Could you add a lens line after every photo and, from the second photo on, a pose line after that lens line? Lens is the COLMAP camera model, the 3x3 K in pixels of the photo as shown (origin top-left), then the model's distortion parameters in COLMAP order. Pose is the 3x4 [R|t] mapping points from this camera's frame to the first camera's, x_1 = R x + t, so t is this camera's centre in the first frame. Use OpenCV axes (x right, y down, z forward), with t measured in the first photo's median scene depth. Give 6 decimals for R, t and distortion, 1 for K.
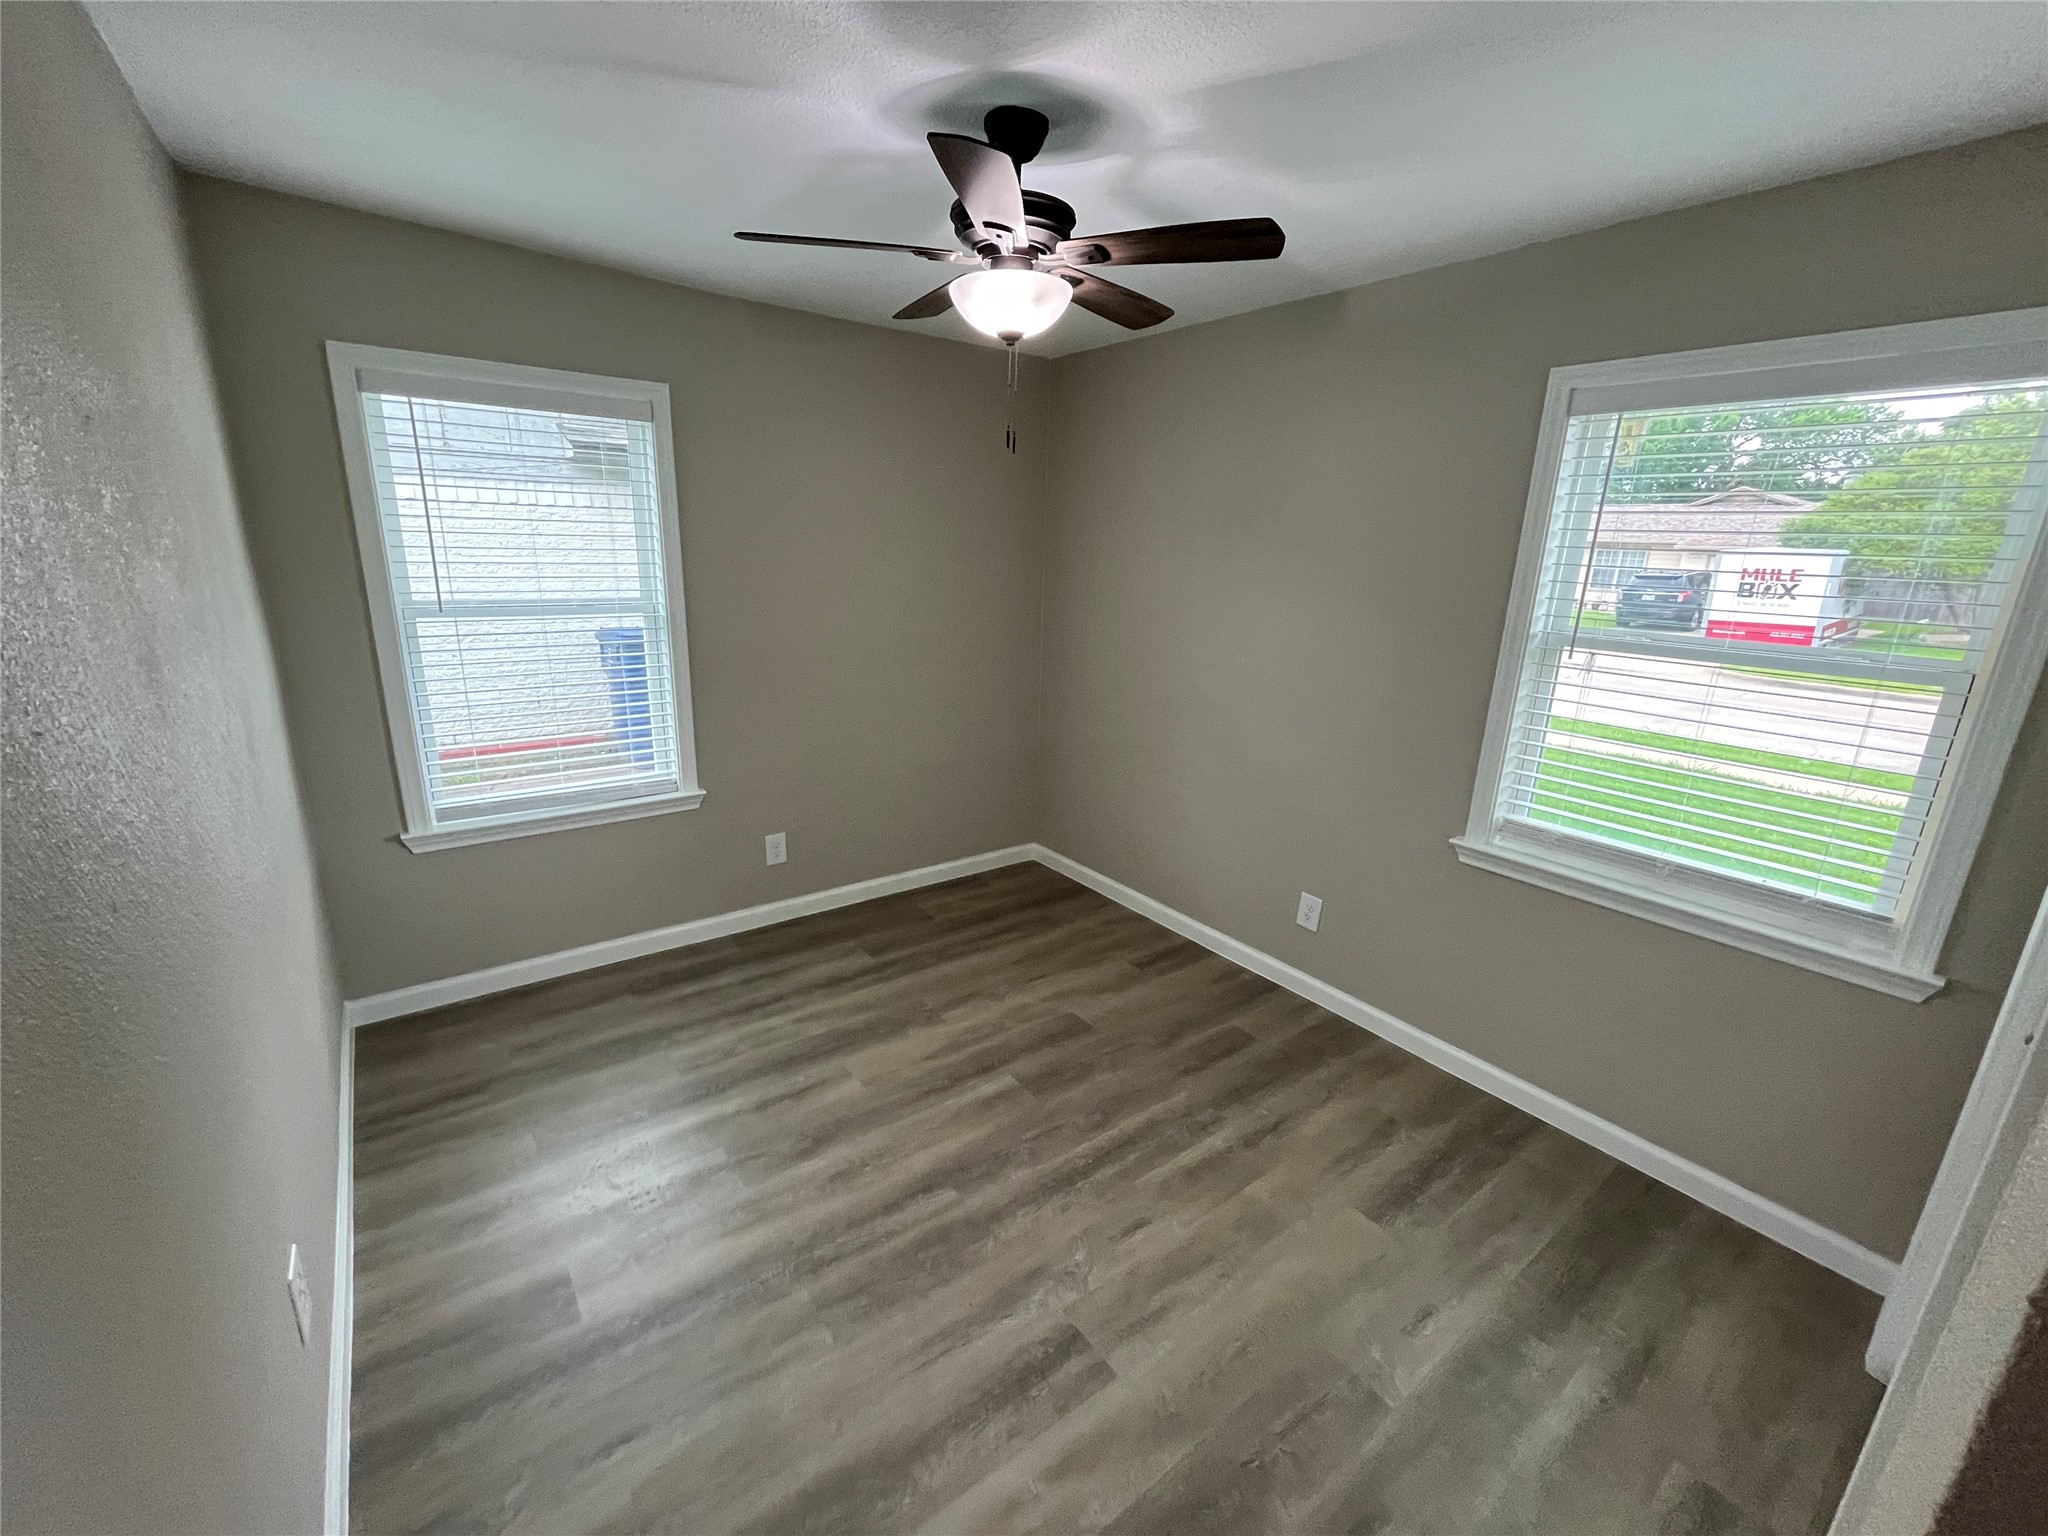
lens RADIAL K [[829.7, 0, 1024.0], [0, 829.7, 768.0], [0, 0, 1]] dist [-0.001069, 0.000870]
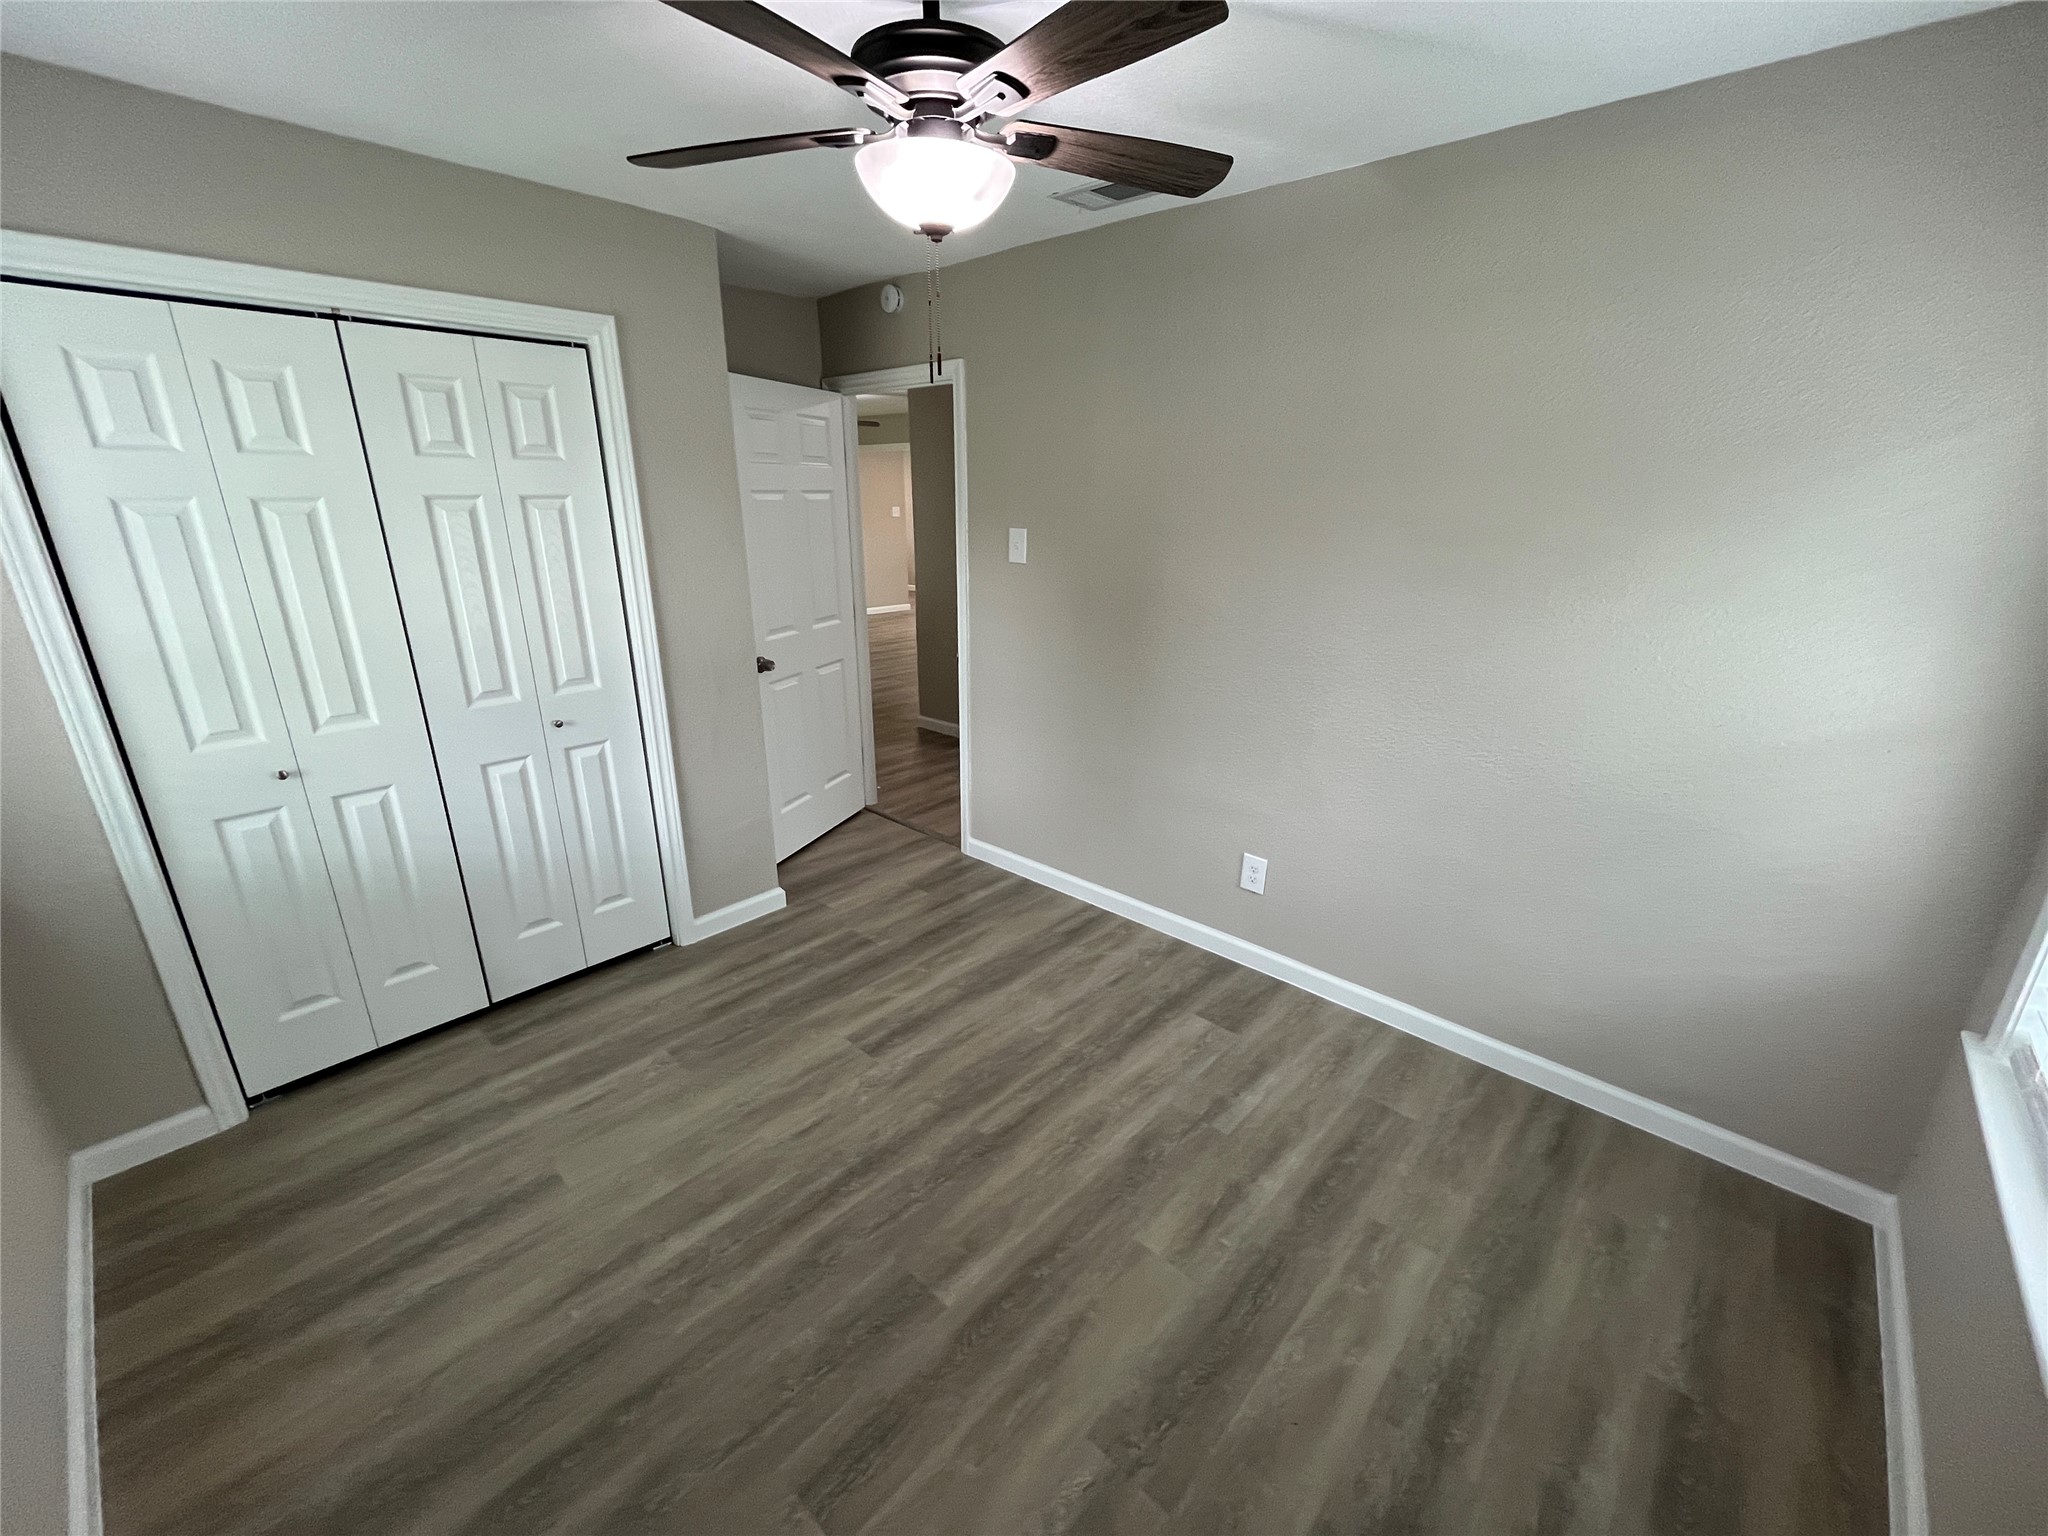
lens RADIAL K [[829.7, 0, 1024.0], [0, 829.7, 768.0], [0, 0, 1]] dist [-0.001069, 0.000870]
pose [[-0.983000, 0.018041, -0.182716, 0.044296], [-0.085838, 0.834549, 0.544206, -0.427880], [0.162304, 0.550639, -0.818813, 1.566634]]
